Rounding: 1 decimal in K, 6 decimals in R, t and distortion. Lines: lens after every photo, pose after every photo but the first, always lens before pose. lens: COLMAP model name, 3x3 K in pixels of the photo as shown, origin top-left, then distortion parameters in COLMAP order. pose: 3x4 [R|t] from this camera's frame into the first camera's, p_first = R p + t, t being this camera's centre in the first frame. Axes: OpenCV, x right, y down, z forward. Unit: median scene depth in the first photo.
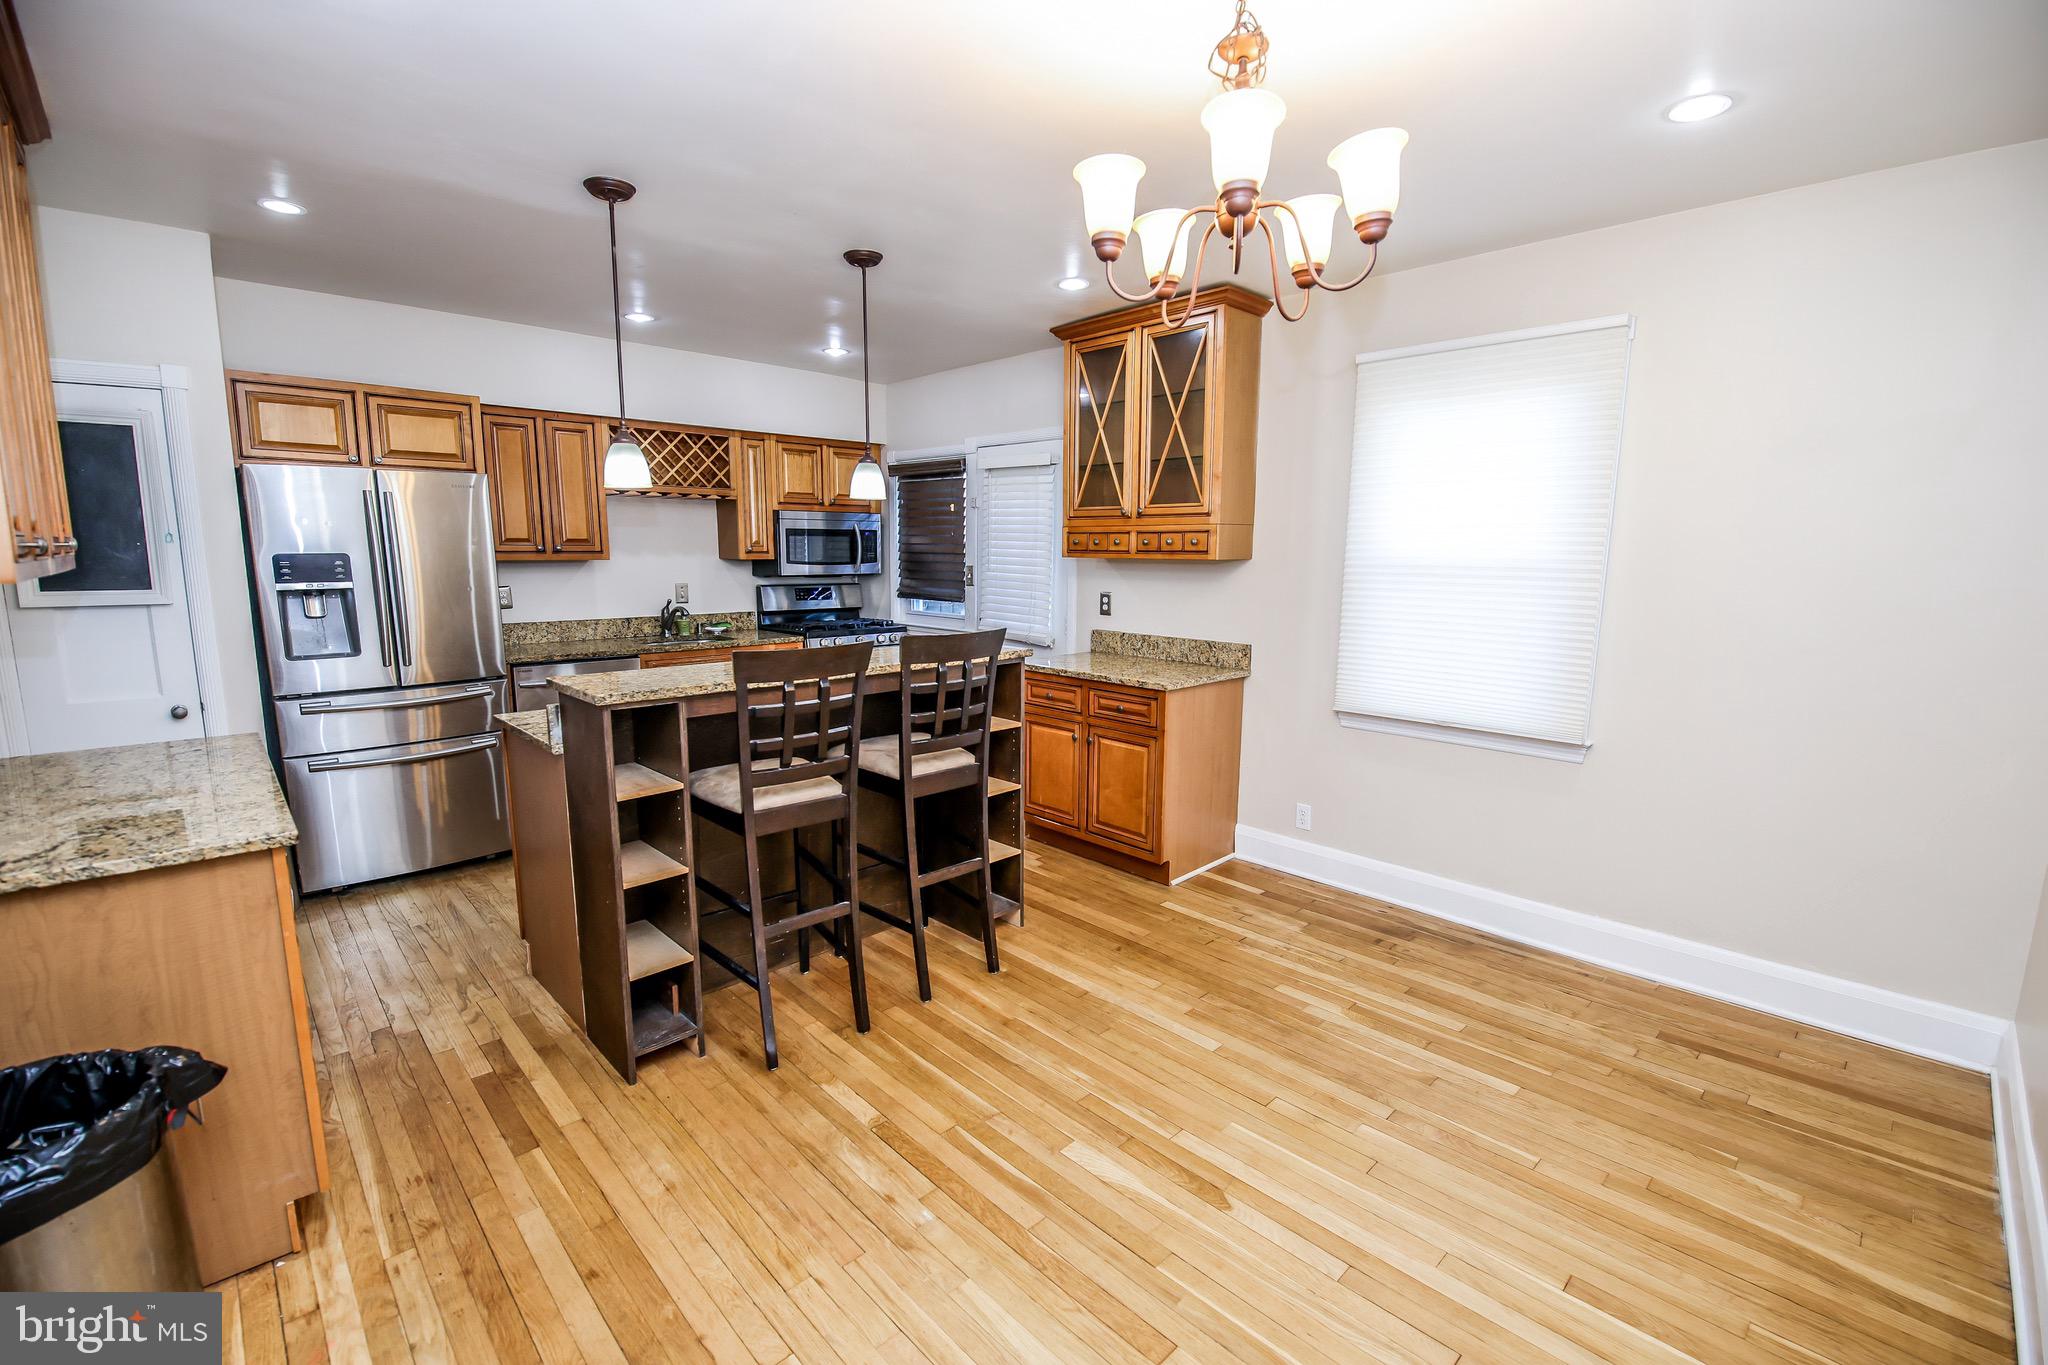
lens RADIAL K [[882.3, 0, 1035.2], [0, 882.3, 685.2], [0, 0, 1]] dist [-0.004938, -0.008093]
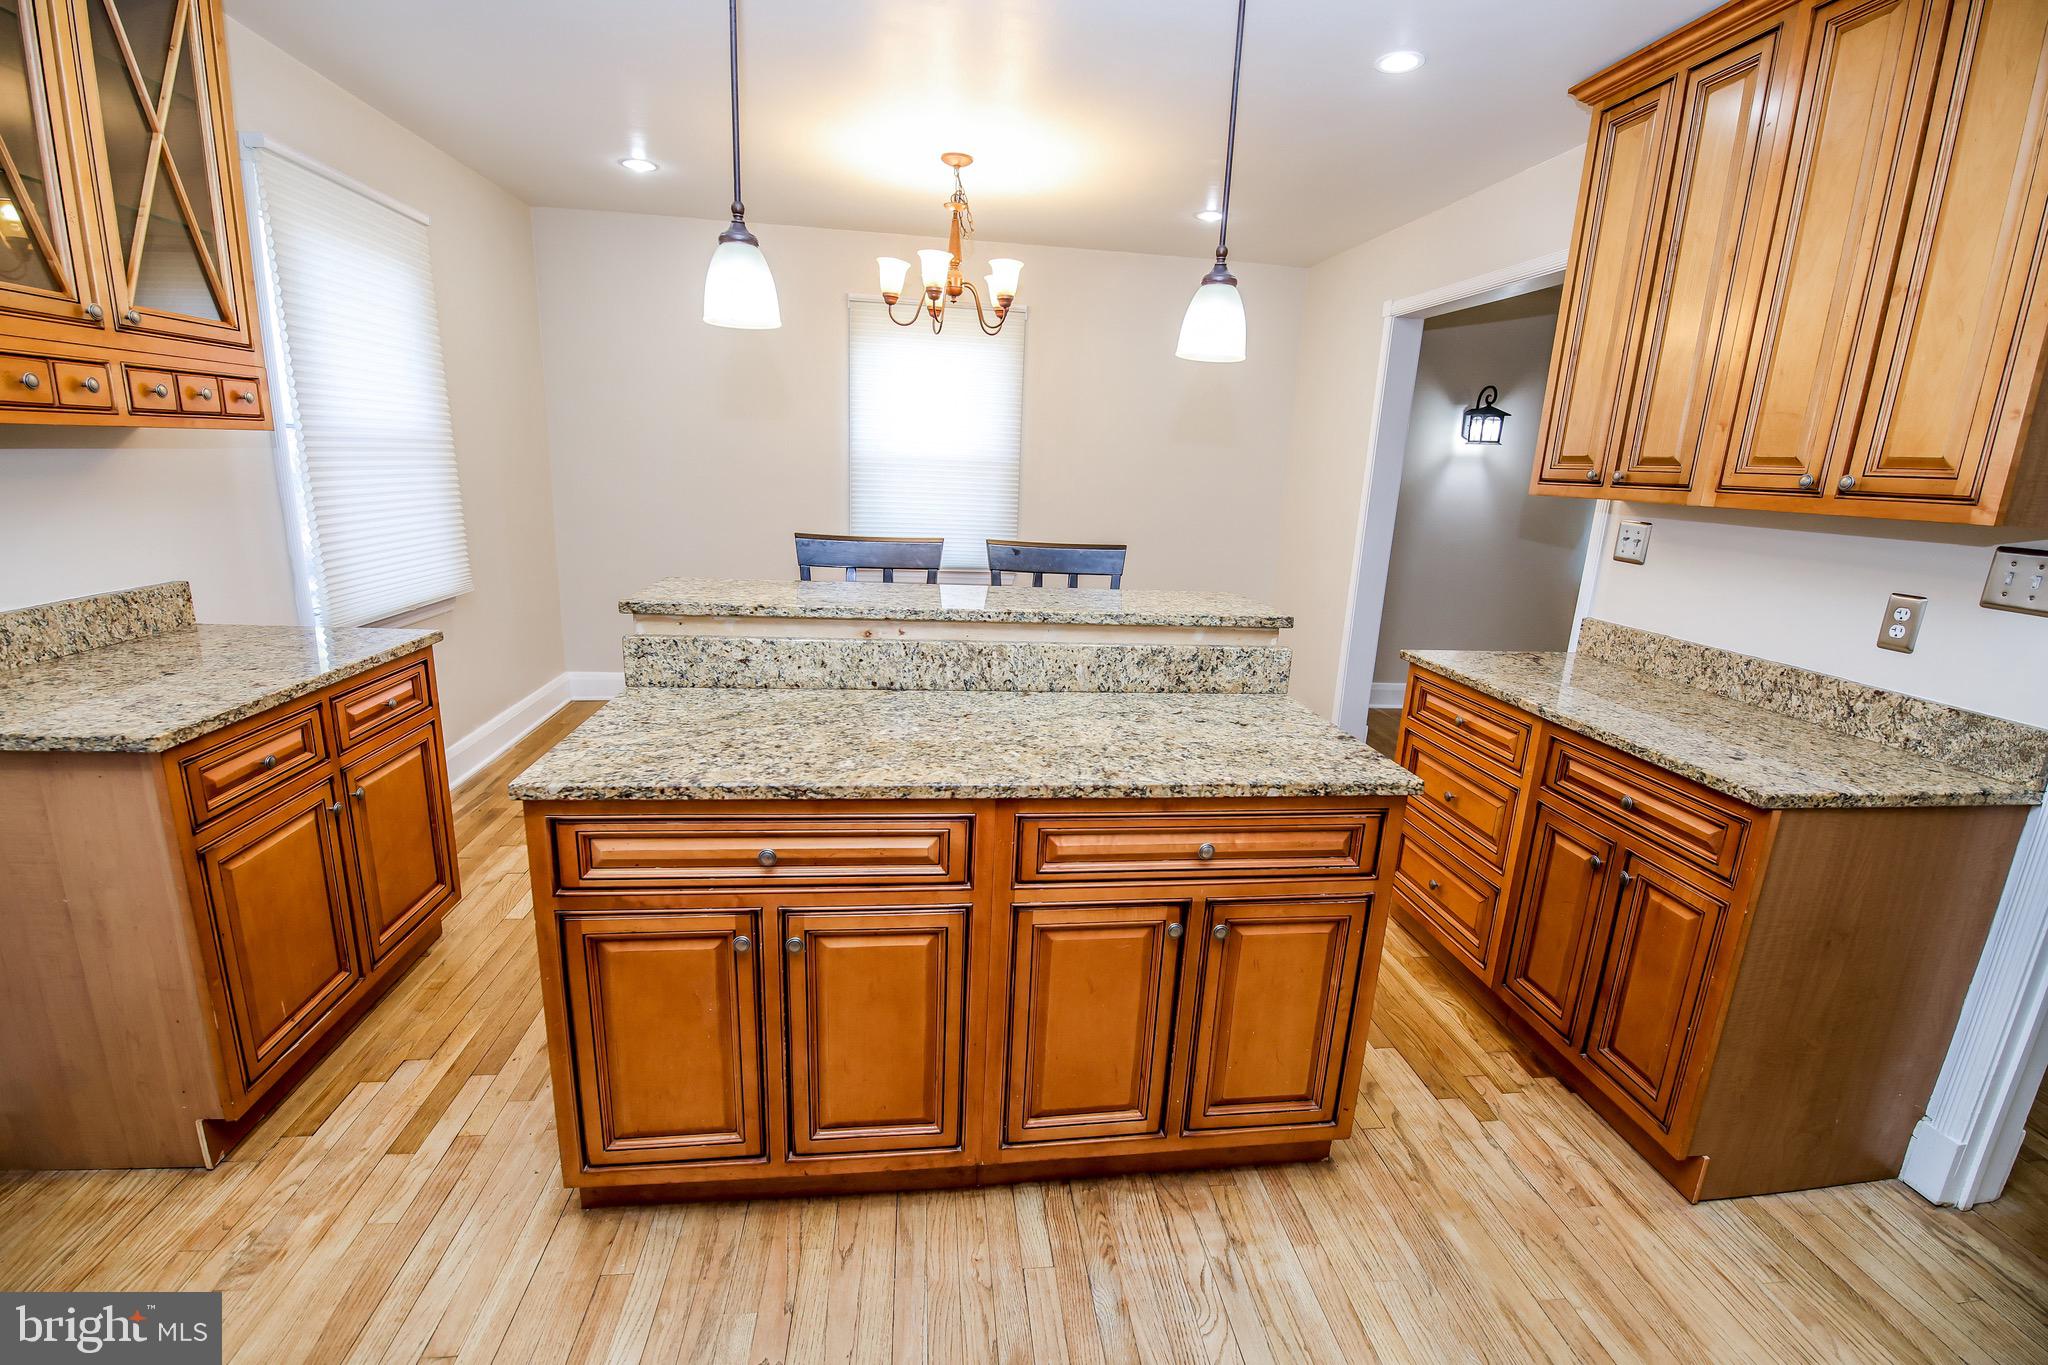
lens RADIAL K [[882.3, 0, 1024.1], [0, 882.3, 678.4], [0, 0, 1]] dist [-0.004938, -0.008093]
pose [[-0.792867, -0.188713, 0.579439, -0.486673], [0.042958, 0.931170, 0.362046, -0.155920], [-0.607879, 0.311946, -0.730187, 1.029664]]
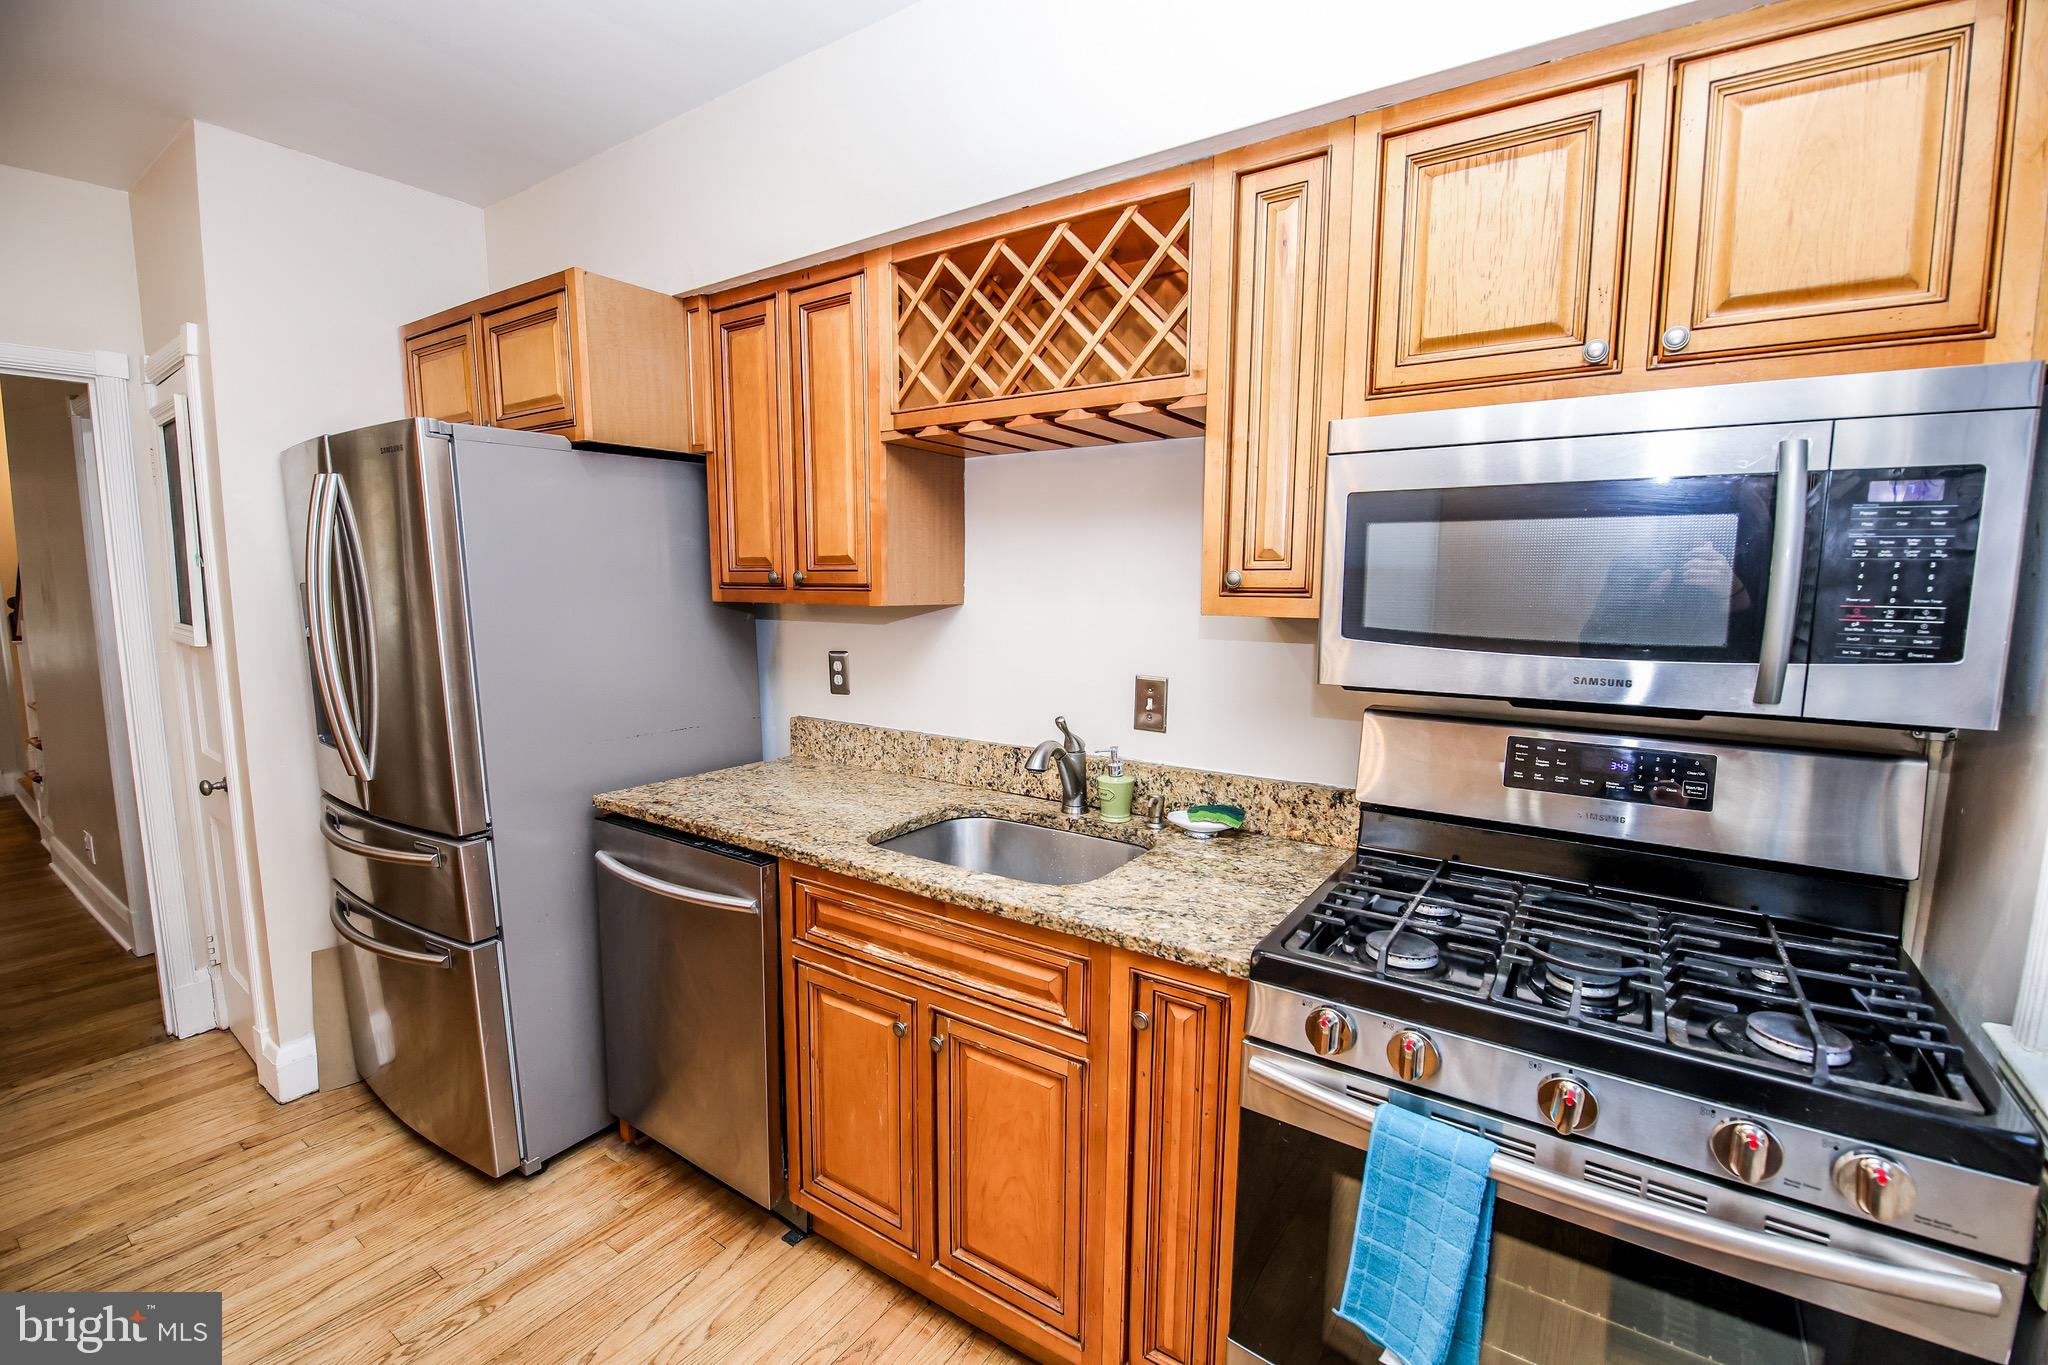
lens RADIAL K [[882.3, 0, 1029.6], [0, 882.3, 690.8], [0, 0, 1]] dist [-0.004938, -0.008093]
pose [[0.189666, 0.115792, -0.974997, -0.075044], [-0.155911, 0.983974, 0.086529, -0.165489], [0.969391, 0.135601, 0.204679, 1.094558]]
